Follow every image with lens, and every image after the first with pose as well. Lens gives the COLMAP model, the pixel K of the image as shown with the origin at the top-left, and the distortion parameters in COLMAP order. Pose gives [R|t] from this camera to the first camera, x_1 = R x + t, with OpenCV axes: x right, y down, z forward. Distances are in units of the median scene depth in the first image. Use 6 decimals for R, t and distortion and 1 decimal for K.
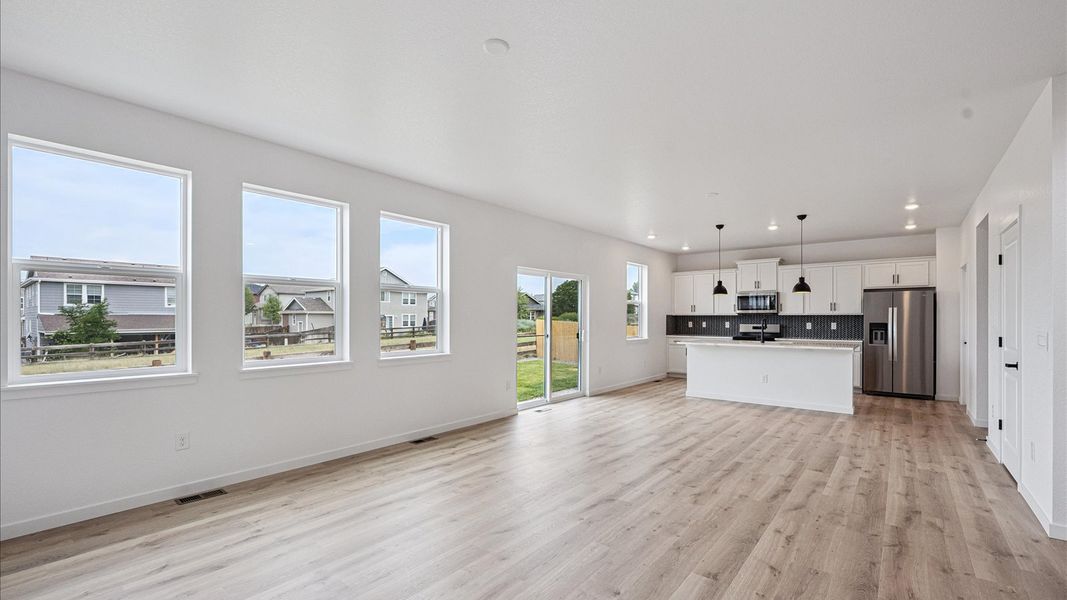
lens RADIAL K [[439.7, 0, 548.0], [0, 439.7, 316.3], [0, 0, 1]] dist [-0.001447, -0.000109]
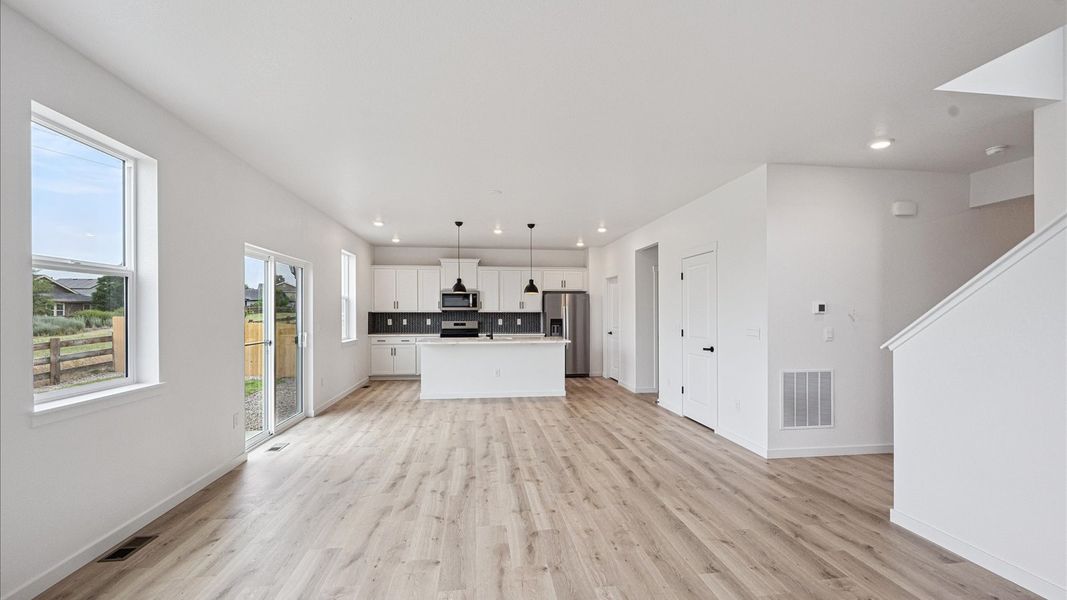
lens RADIAL K [[451.2, 0, 527.4], [0, 451.2, 306.5], [0, 0, 1]] dist [-0.001923, -0.000145]
pose [[0.708462, 0.008266, 0.705701, -0.282254], [-0.001141, 0.999944, -0.010566, -0.008872], [-0.705748, 0.006680, 0.708431, 0.221935]]
